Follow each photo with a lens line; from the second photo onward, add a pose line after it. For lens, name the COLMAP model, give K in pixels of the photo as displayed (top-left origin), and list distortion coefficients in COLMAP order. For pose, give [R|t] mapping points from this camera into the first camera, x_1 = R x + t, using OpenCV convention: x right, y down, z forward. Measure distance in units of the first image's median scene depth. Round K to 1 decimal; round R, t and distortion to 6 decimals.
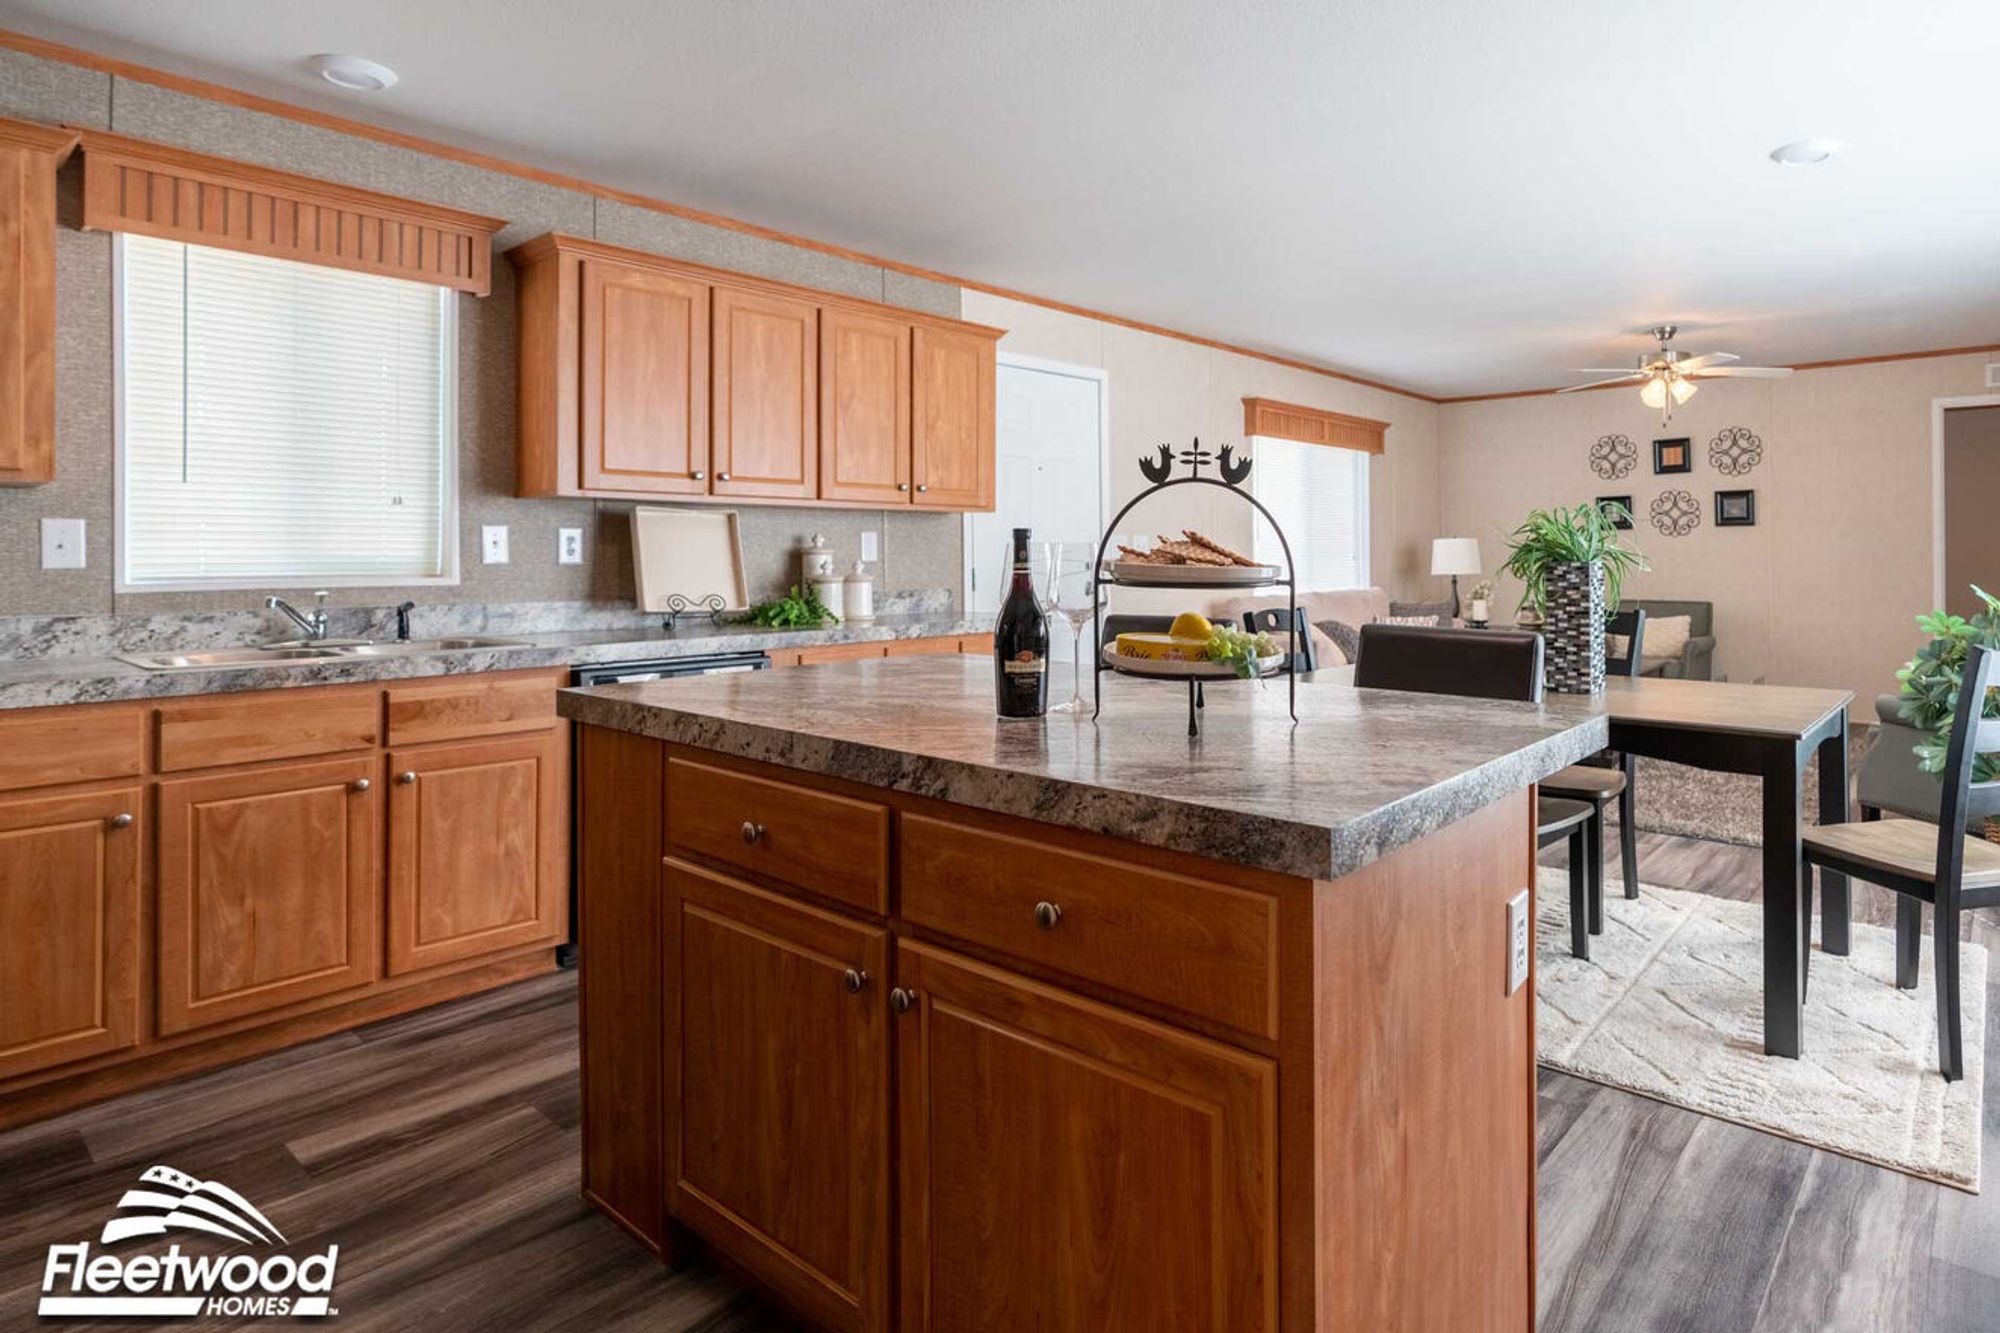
lens RADIAL K [[1071.6, 0, 1103.4], [0, 1071.6, 551.5], [0, 0, 1]] dist [-0.012539, 0.005693]
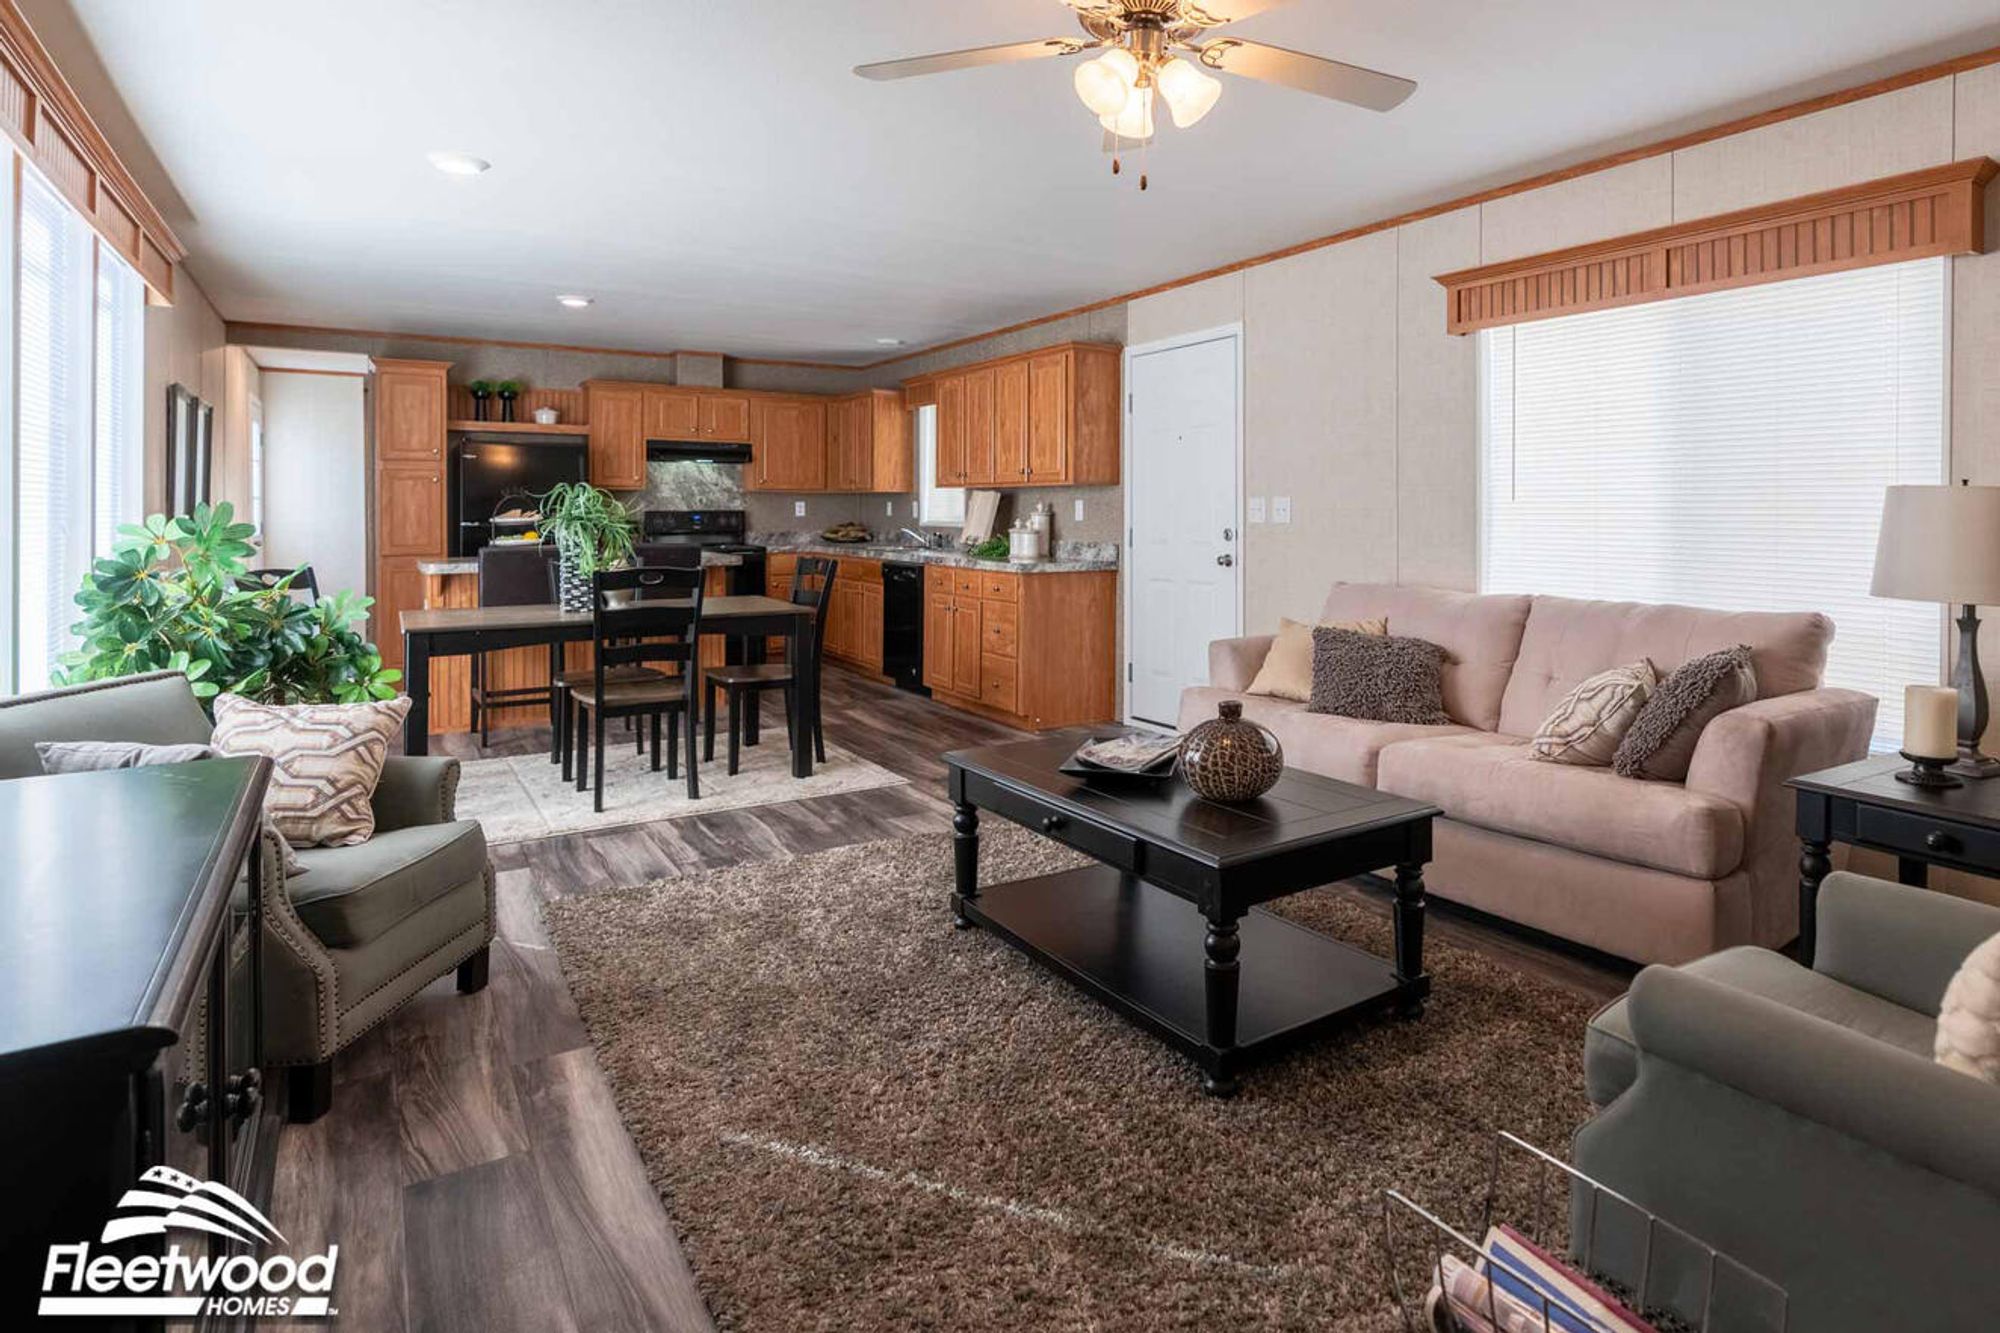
lens RADIAL K [[1071.6, 0, 1141.1], [0, 1071.6, 521.1], [0, 0, 1]] dist [-0.012539, 0.005693]
pose [[-0.239303, 0.012075, -0.970870, 1.795035], [-0.002655, 0.999911, 0.013090, -0.015713], [0.970941, 0.005710, -0.239250, 2.206985]]
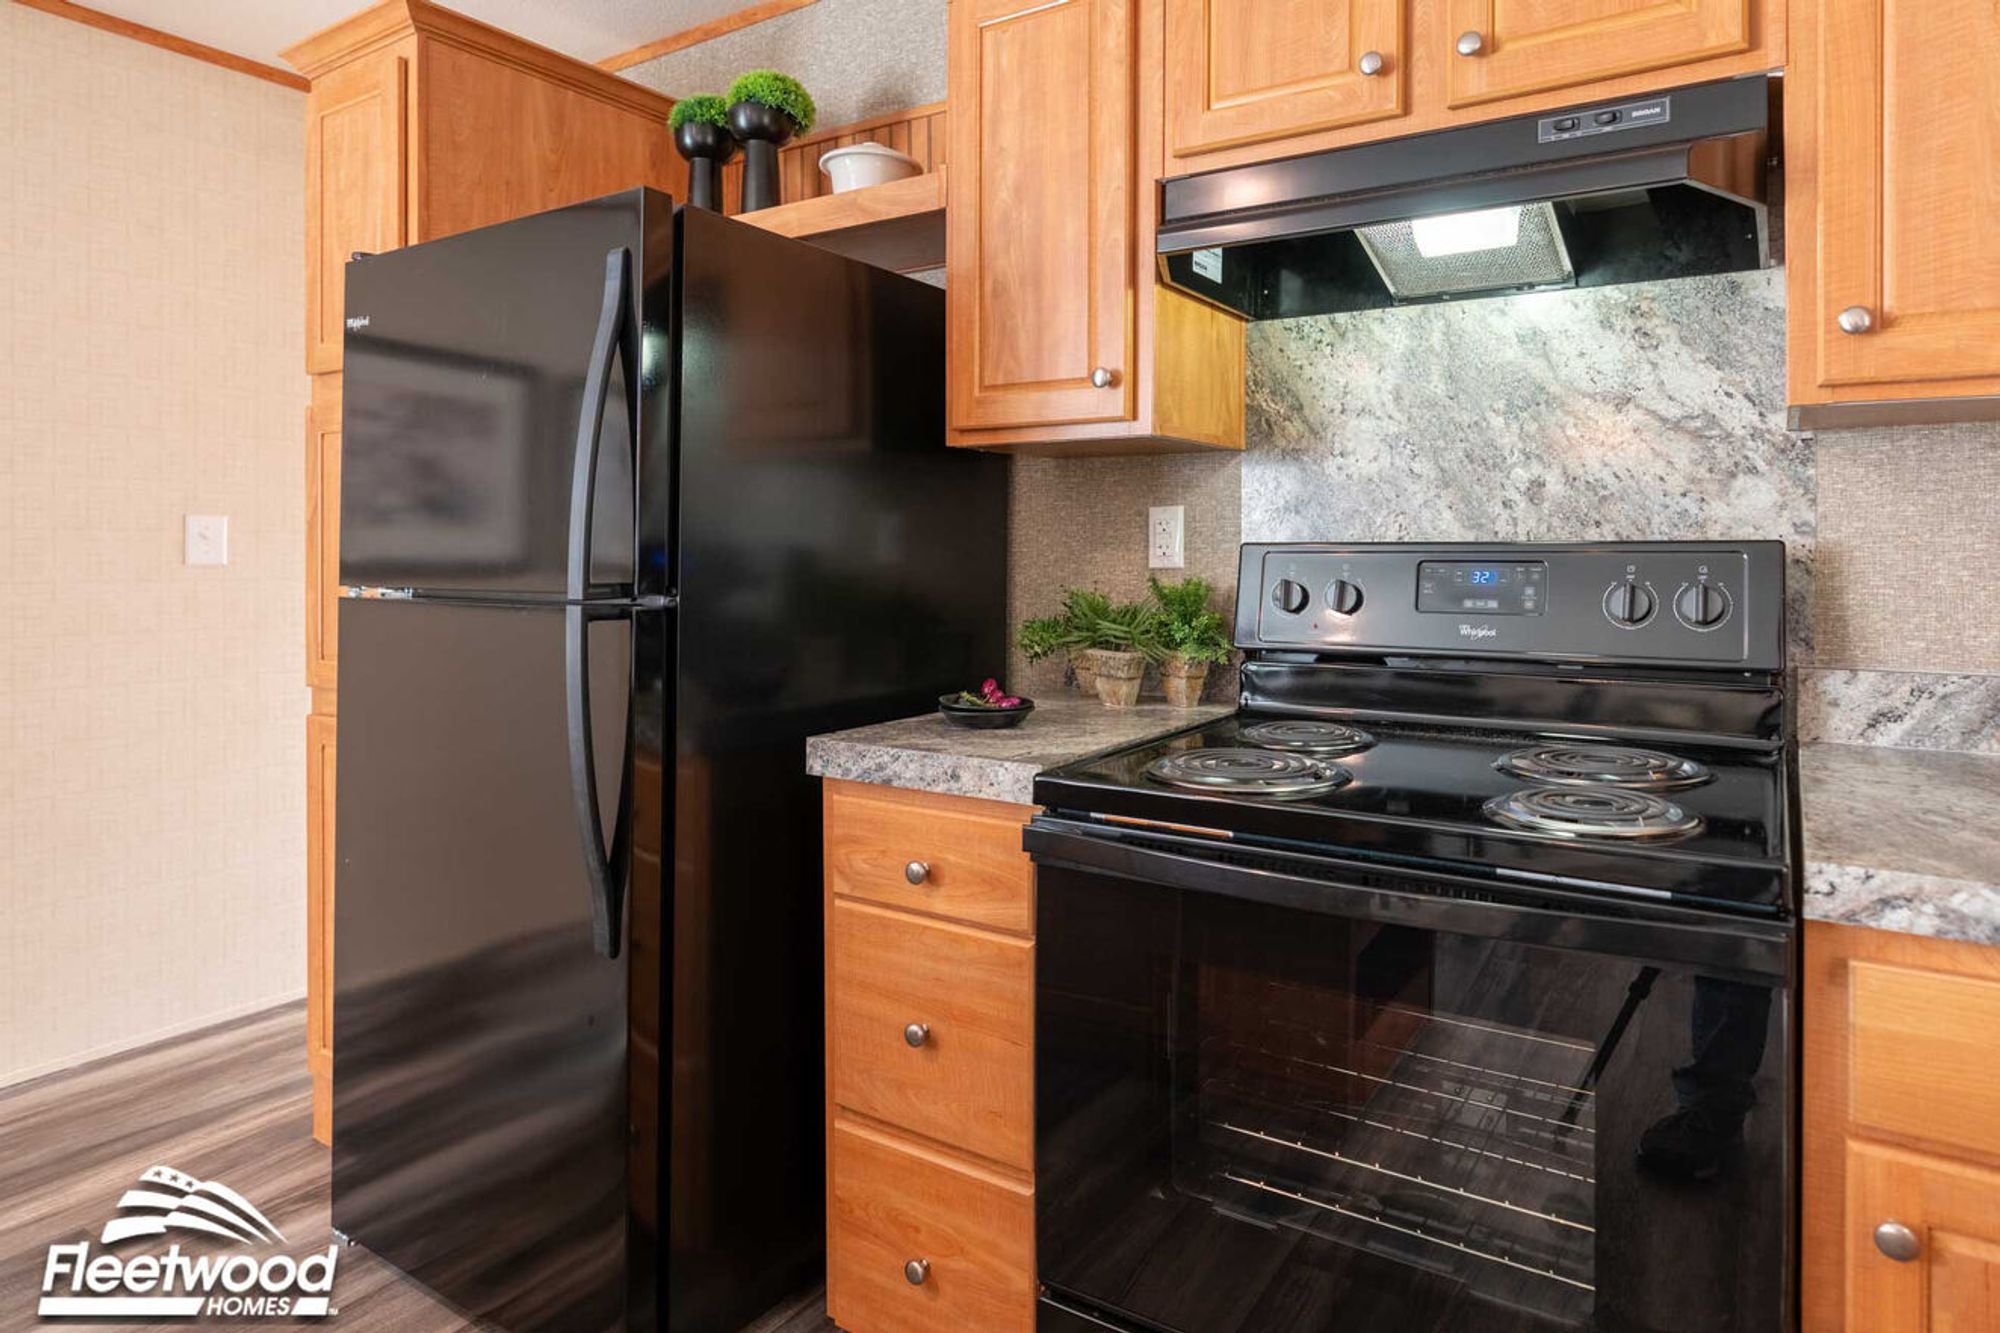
lens RADIAL K [[1071.6, 0, 1101.6], [0, 1071.6, 543.2], [0, 0, 1]] dist [-0.012539, 0.005693]
pose [[-0.989594, -0.001839, -0.143874, -0.495957], [-0.001495, 0.999996, -0.002498, -0.001244], [0.143878, -0.002257, -0.989593, 0.828762]]
